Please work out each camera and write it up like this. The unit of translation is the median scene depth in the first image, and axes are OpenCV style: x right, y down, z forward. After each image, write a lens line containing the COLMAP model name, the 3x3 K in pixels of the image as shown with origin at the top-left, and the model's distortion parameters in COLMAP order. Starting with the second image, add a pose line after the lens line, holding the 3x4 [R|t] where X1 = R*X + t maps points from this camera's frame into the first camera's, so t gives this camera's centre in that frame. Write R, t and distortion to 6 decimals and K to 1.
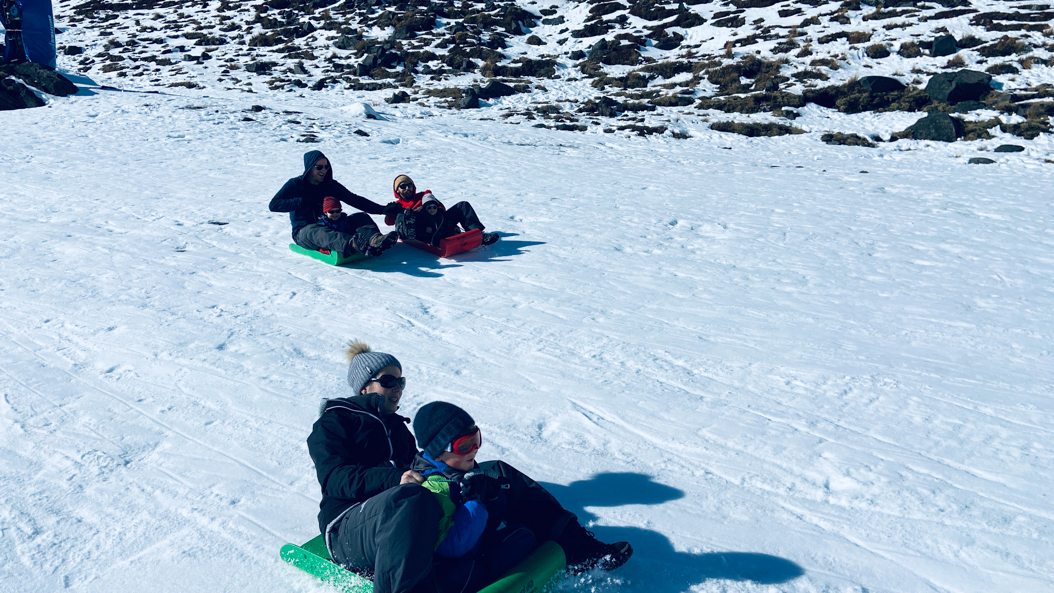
lens RADIAL K [[789.4, 0, 529.6], [0, 789.4, 293.0], [0, 0, 1]] dist [0.132595, -0.176998]
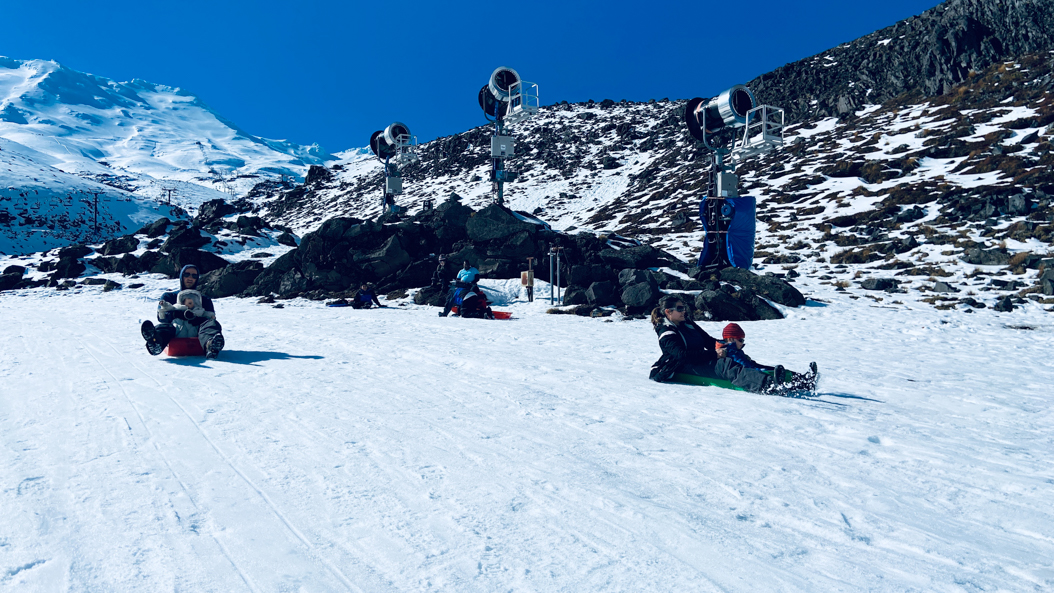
lens RADIAL K [[780.6, 0, 528.7], [0, 780.6, 287.4], [0, 0, 1]] dist [0.136612, -0.166062]
pose [[0.891000, 0.018419, -0.453629, -0.326040], [-0.145900, 0.957793, -0.247681, -0.022487], [0.429920, 0.286869, 0.856081, 0.155729]]
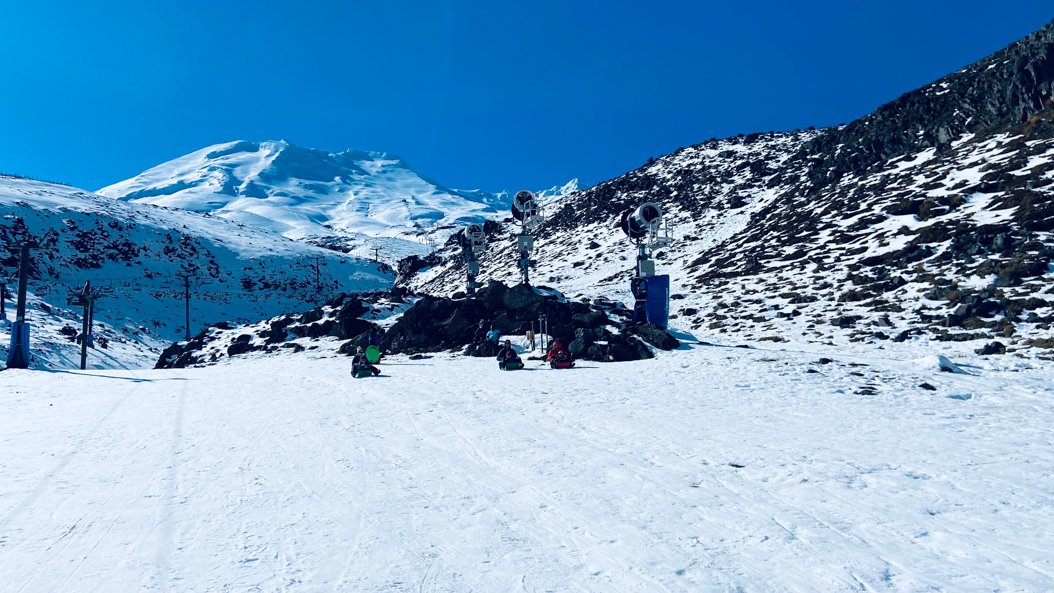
lens RADIAL K [[780.6, 0, 528.7], [0, 780.6, 287.4], [0, 0, 1]] dist [0.136612, -0.166062]
pose [[0.755015, -0.054097, -0.653472, 0.036731], [-0.149582, 0.956103, -0.251976, -0.000766], [0.638418, 0.287993, 0.713781, -0.014072]]
